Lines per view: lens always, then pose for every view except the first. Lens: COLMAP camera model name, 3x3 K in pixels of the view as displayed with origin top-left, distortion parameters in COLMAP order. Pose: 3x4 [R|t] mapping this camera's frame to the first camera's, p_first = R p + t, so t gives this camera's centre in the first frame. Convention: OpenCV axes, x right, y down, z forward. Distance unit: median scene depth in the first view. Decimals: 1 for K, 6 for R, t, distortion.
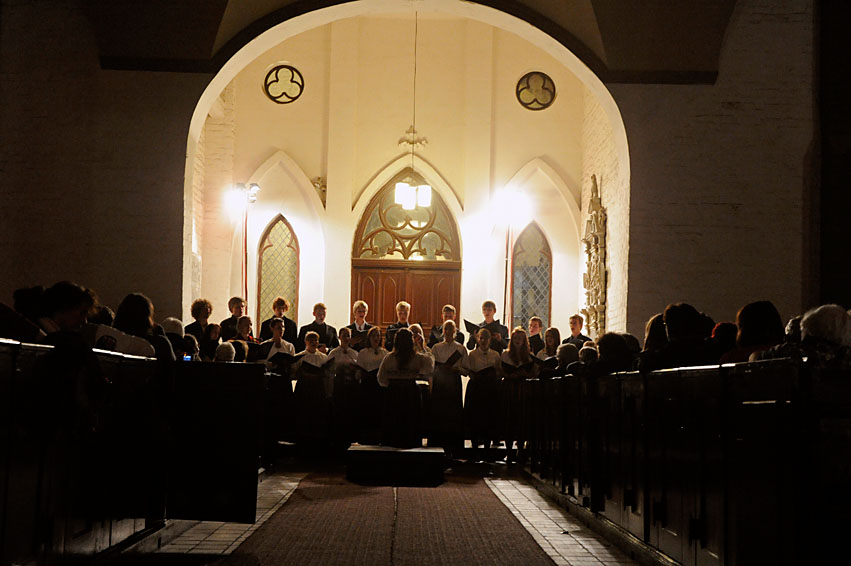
lens RADIAL K [[1361.6, 0, 426.4], [0, 1361.6, 283.5], [0, 0, 1]] dist [0.038875, 0.000000]
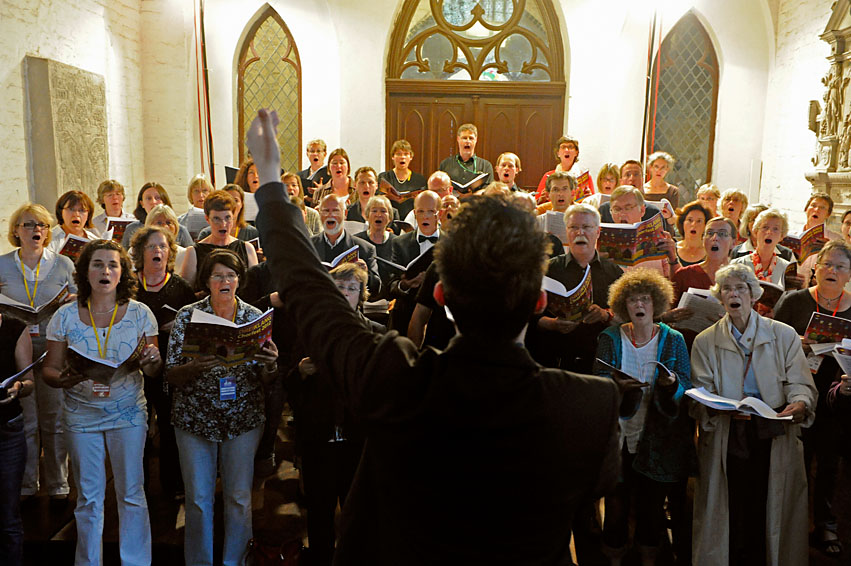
lens RADIAL K [[846.6, 0, 423.6], [0, 846.6, 286.2], [0, 0, 1]] dist [0.044960, 0.000000]
pose [[0.999636, -0.002713, -0.026848, -0.027905], [0.008496, 0.975971, 0.217734, -0.010577], [0.025612, -0.217883, 0.975639, 0.604498]]
